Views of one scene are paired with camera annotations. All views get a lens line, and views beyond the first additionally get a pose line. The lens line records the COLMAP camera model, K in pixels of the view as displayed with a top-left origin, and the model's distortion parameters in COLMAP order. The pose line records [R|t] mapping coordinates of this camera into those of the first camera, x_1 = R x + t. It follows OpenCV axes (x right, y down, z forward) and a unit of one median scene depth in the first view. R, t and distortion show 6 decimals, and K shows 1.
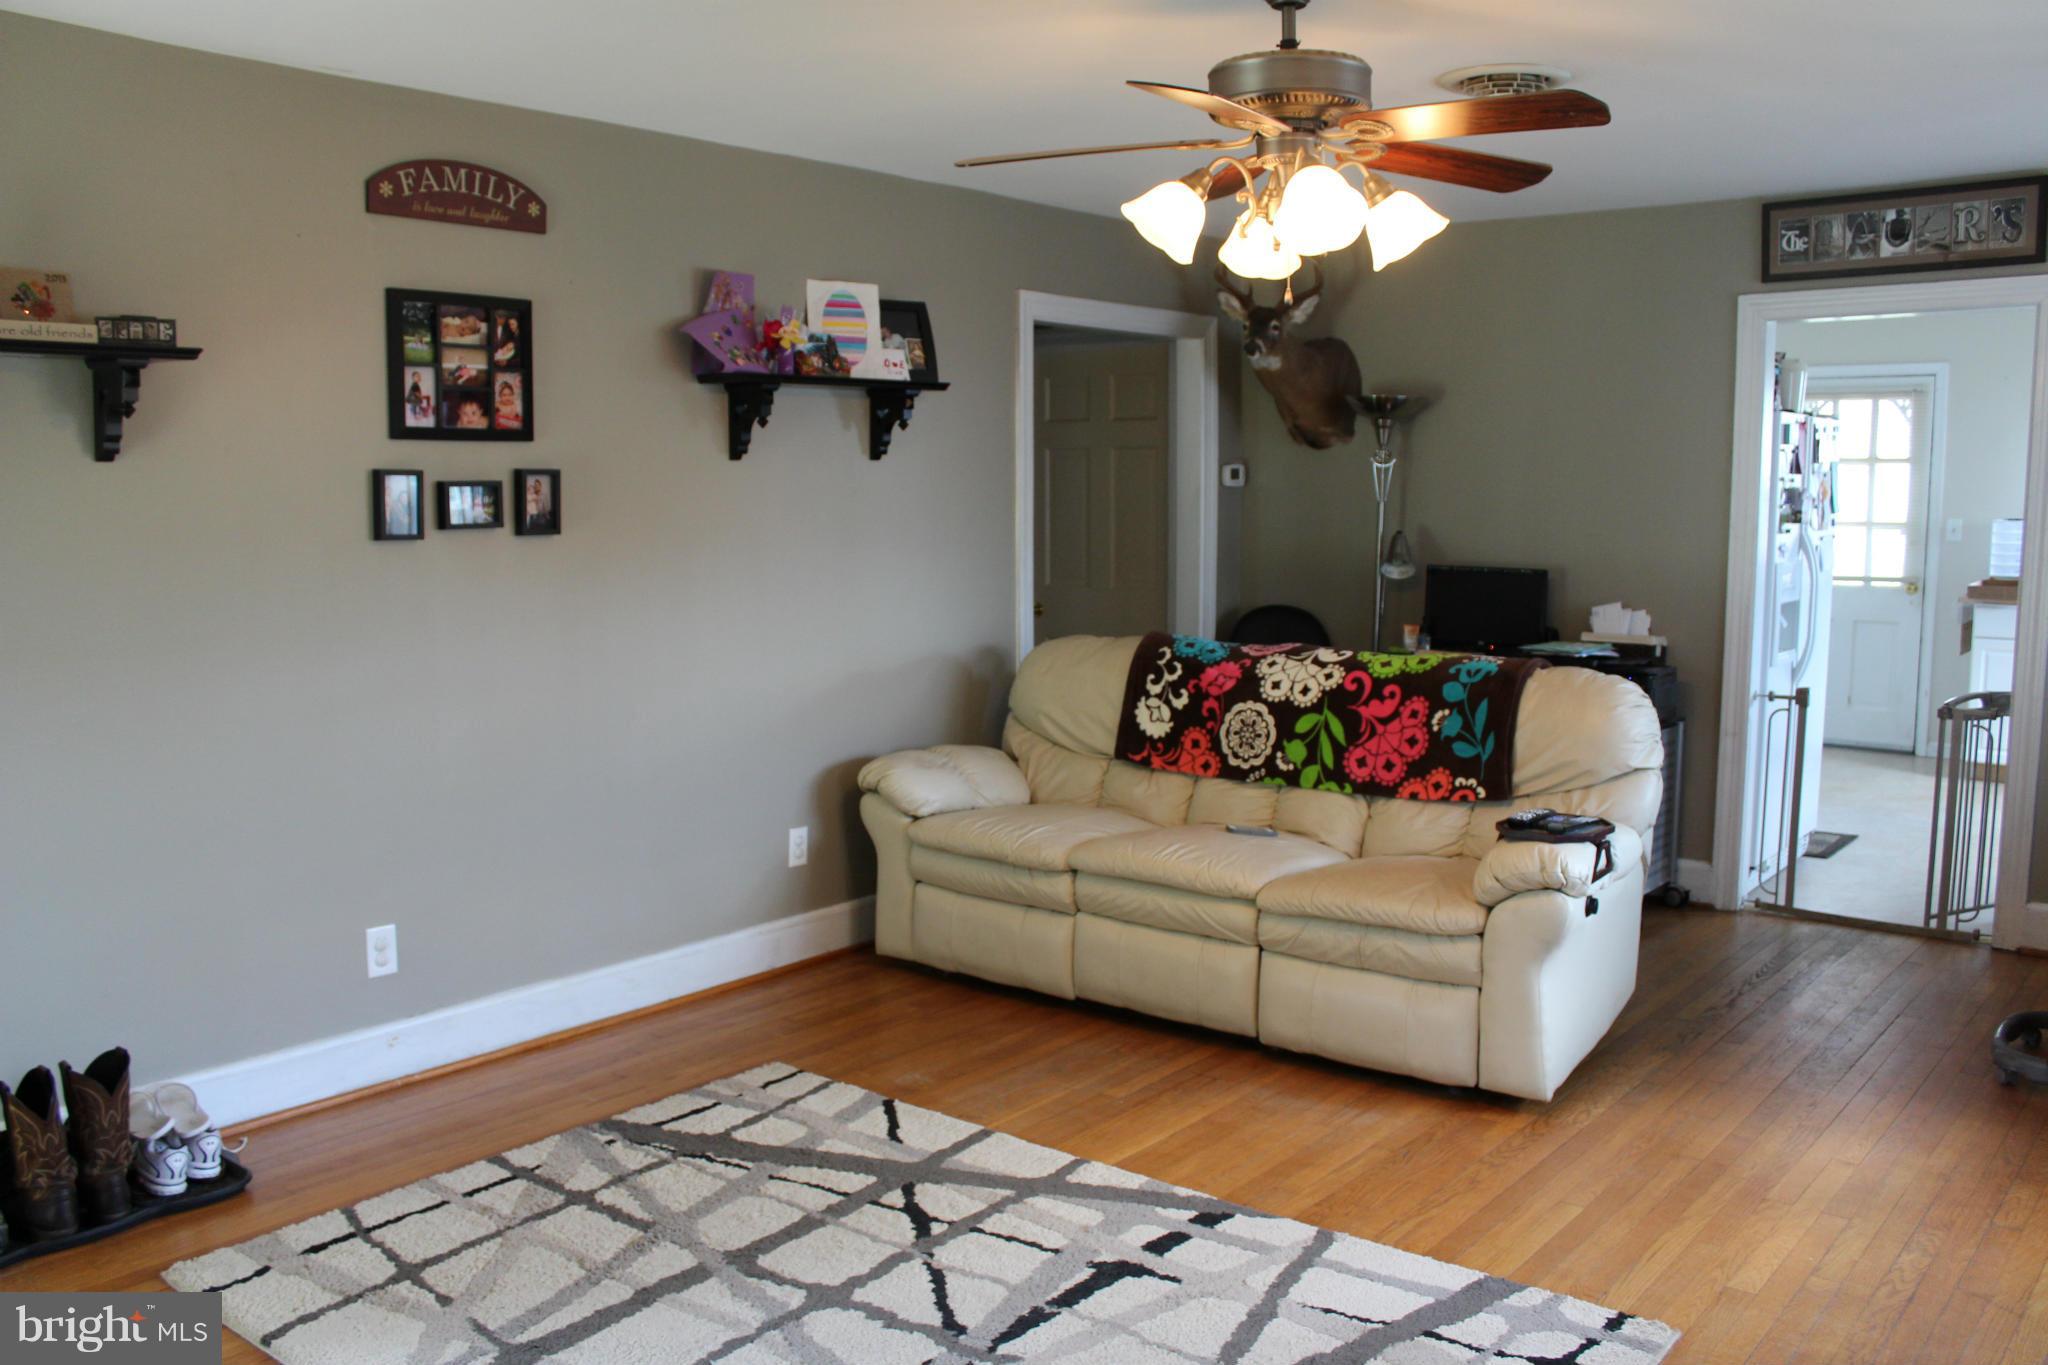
lens RADIAL K [[1714.5, 0, 1045.1], [0, 1714.5, 691.2], [0, 0, 1]] dist [-0.159461, 0.160229]
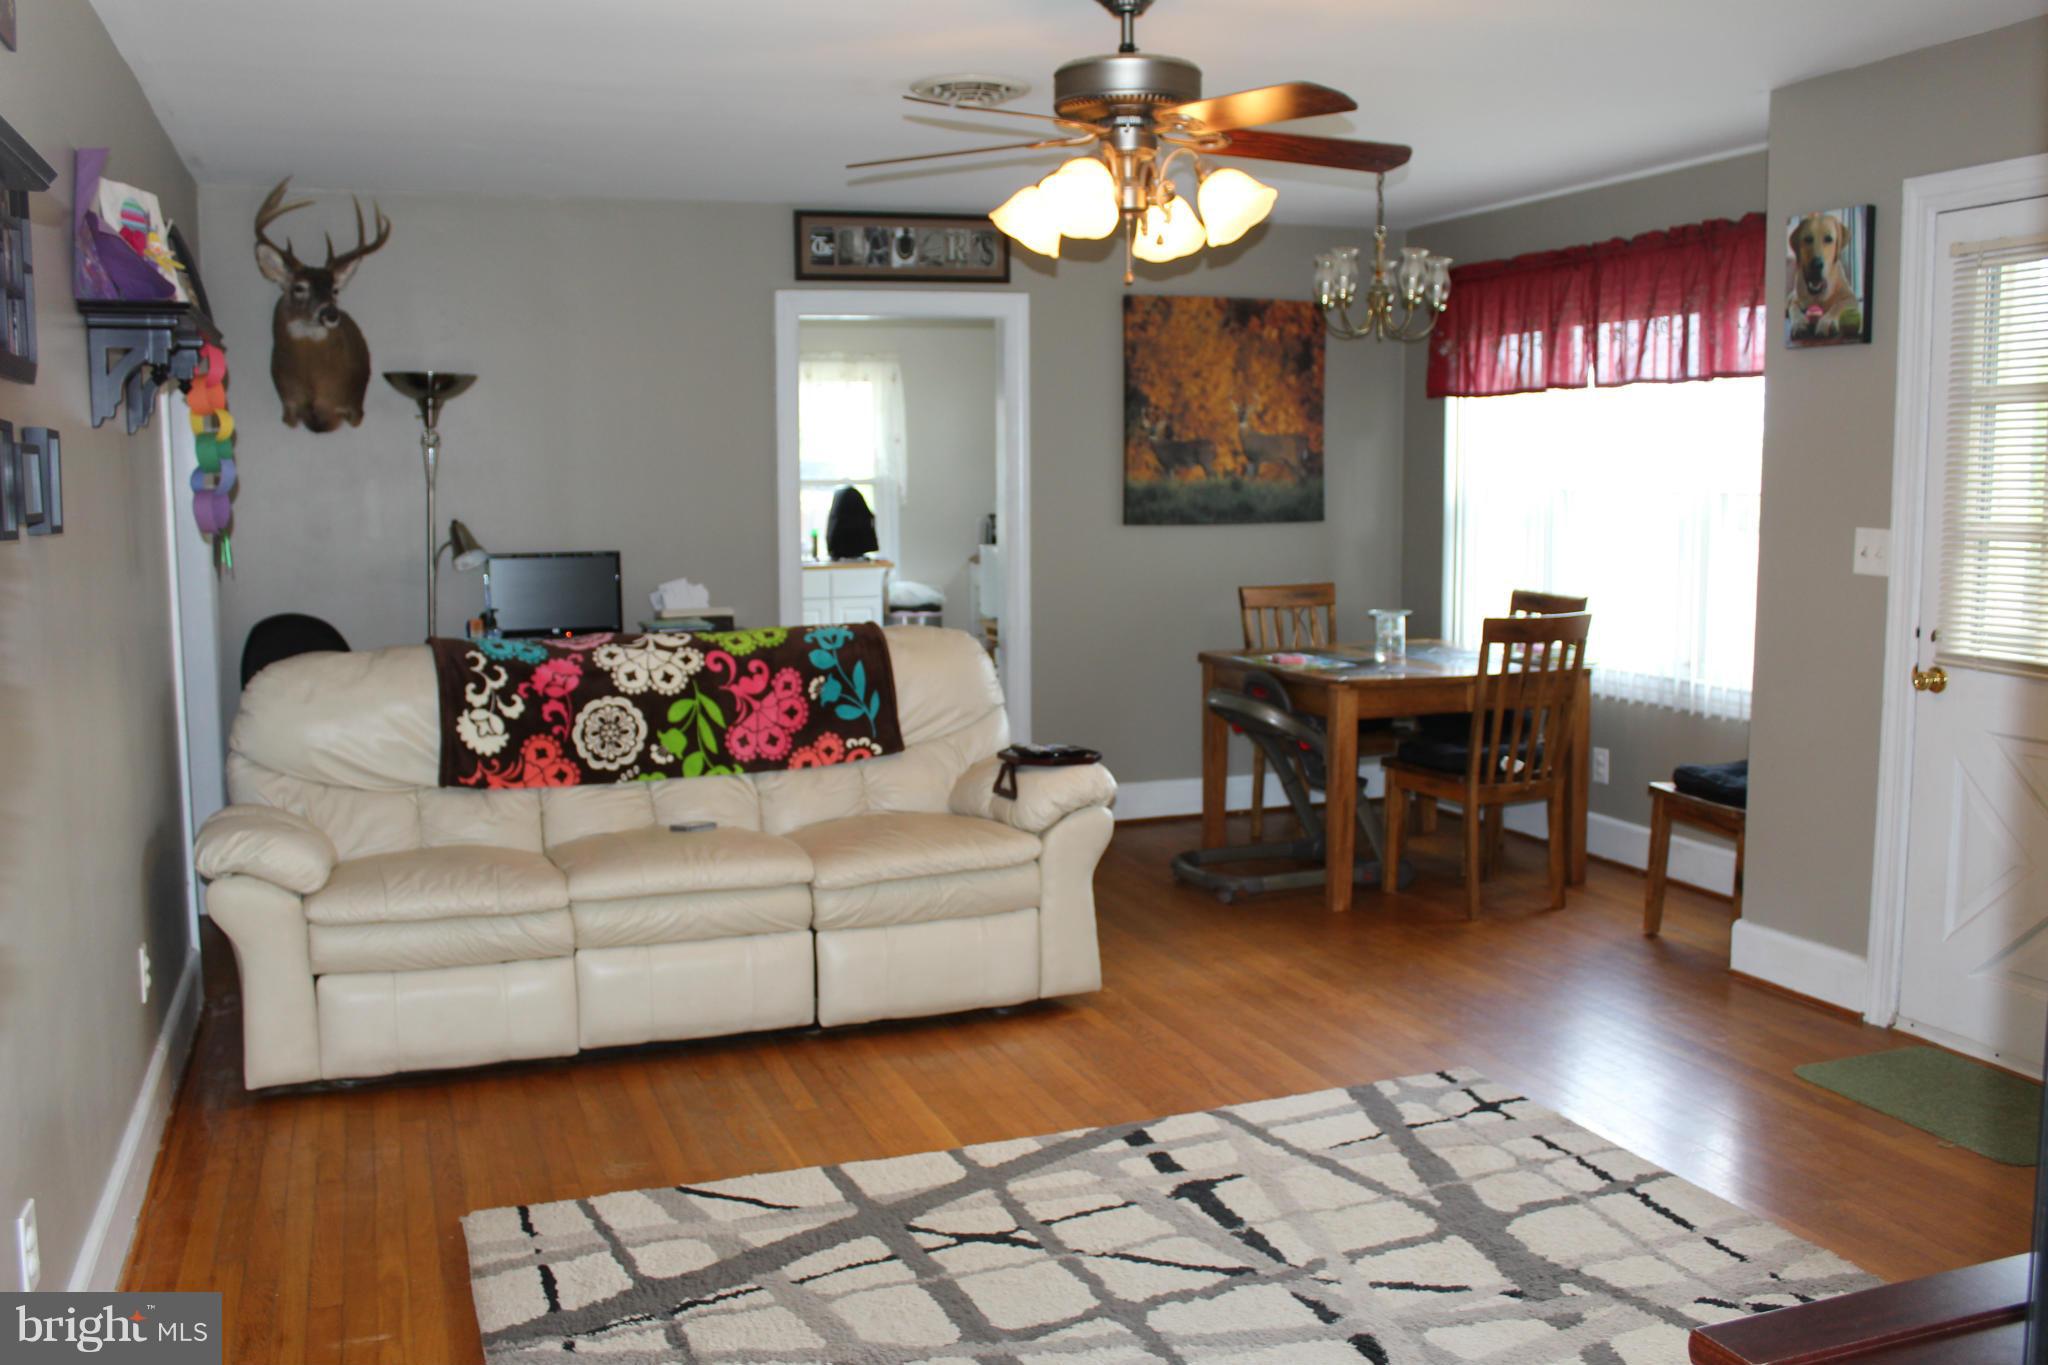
lens RADIAL K [[1765.0, 0, 1024.0], [0, 1765.0, 682.5], [0, 0, 1]] dist [-0.162406, 0.173680]
pose [[0.513185, -0.103099, 0.852064, -0.684634], [0.113742, 0.992172, 0.051547, -0.030014], [-0.850708, 0.070462, 0.520894, 0.379698]]
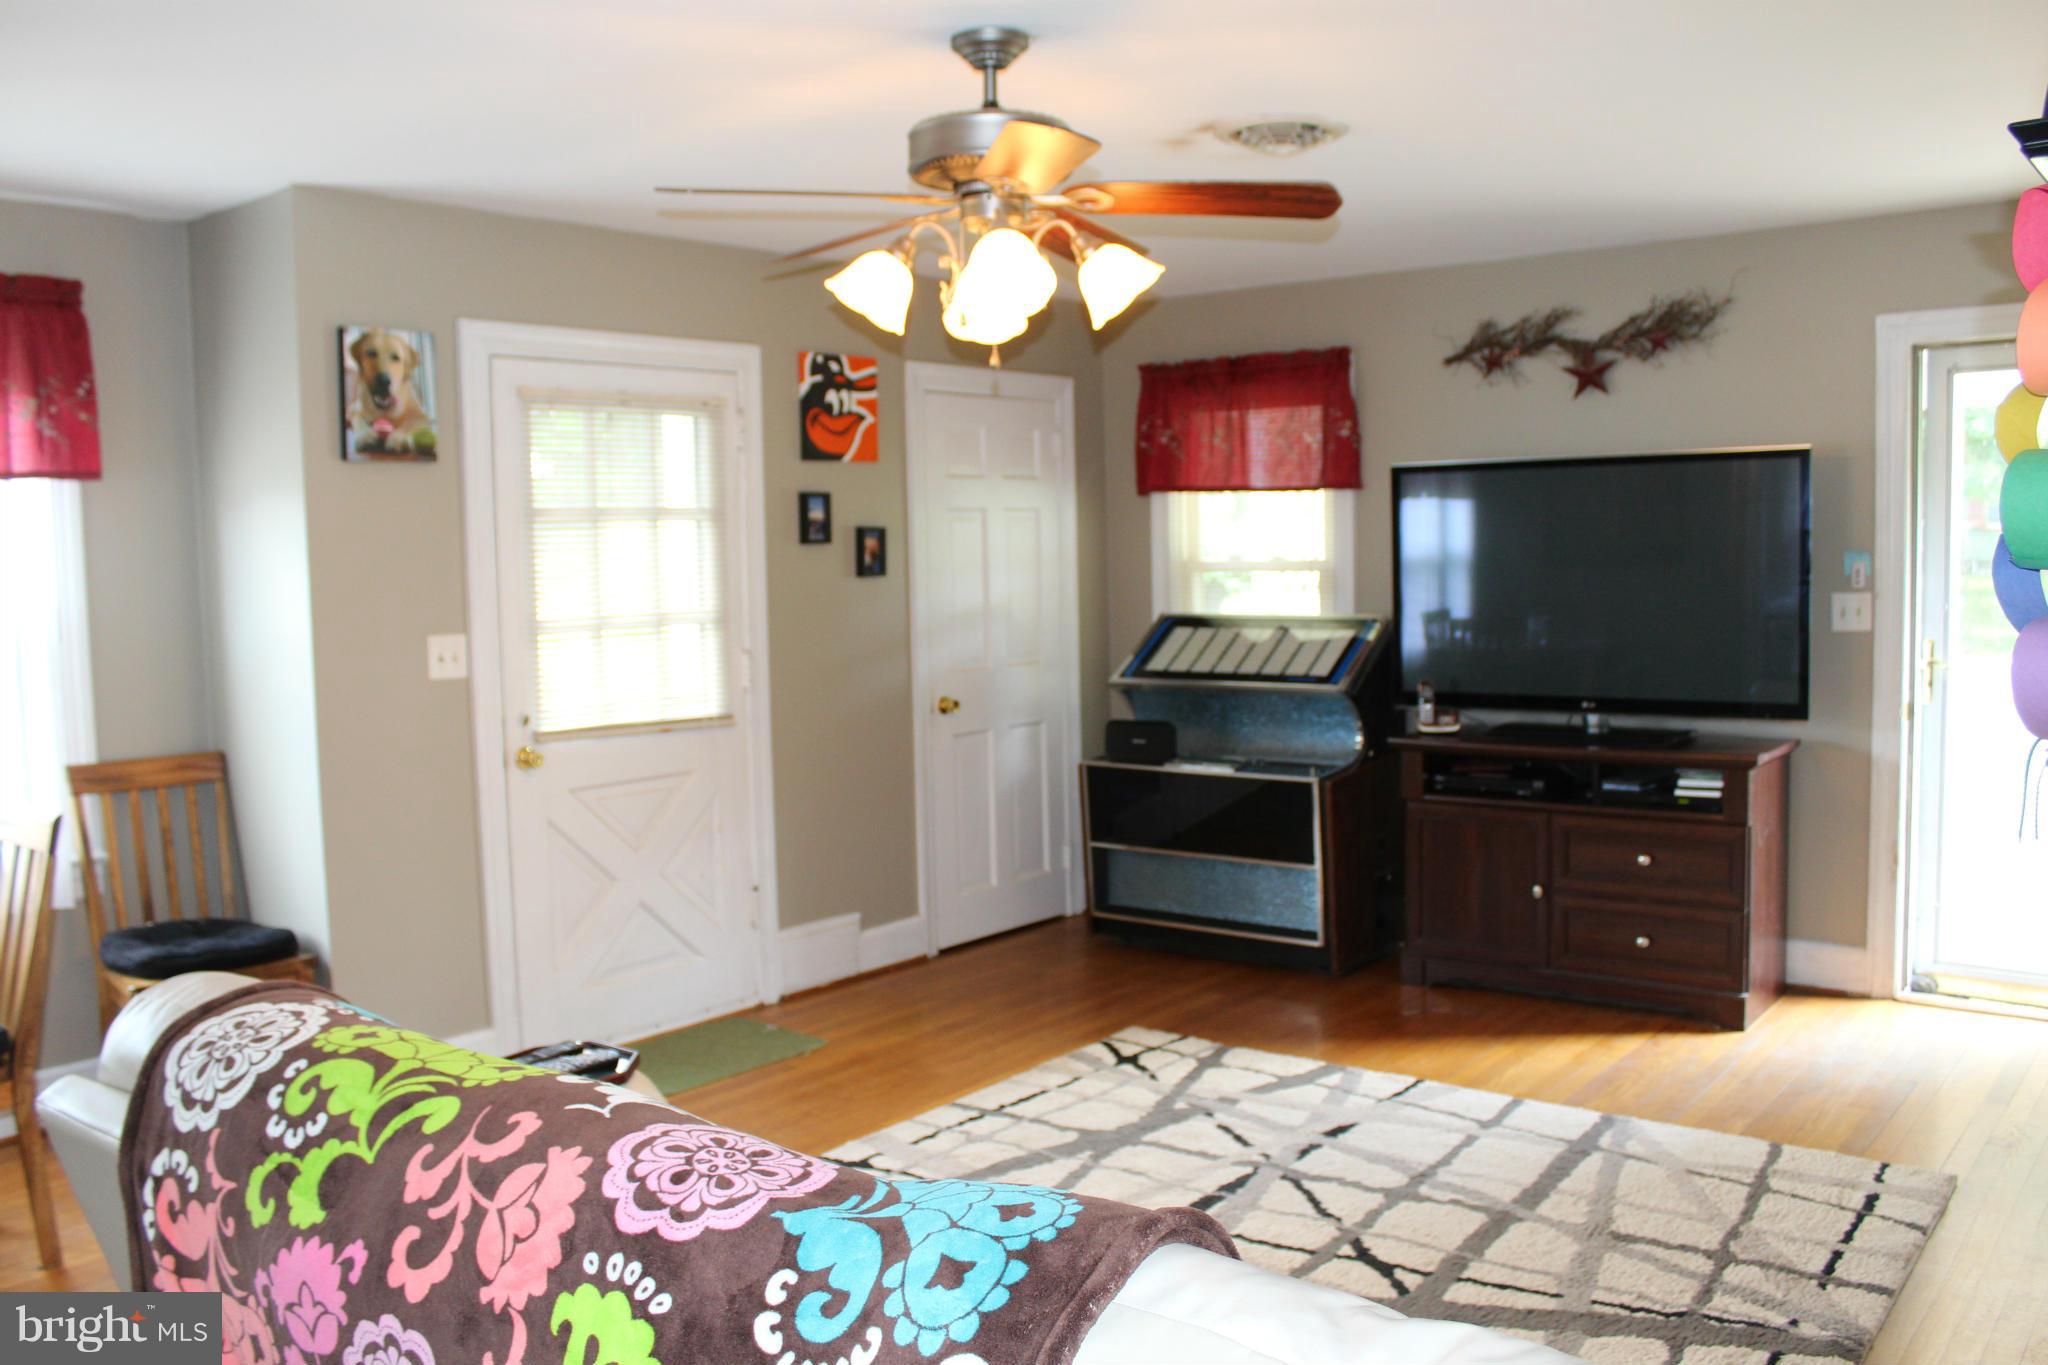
lens RADIAL K [[1726.1, 0, 993.9], [0, 1726.1, 678.1], [0, 0, 1]] dist [-0.161416, 0.150934]
pose [[-0.999566, 0.024818, 0.015846, 0.103510], [0.027525, 0.978710, 0.203393, -0.198398], [-0.010461, 0.203741, -0.978969, 1.562155]]
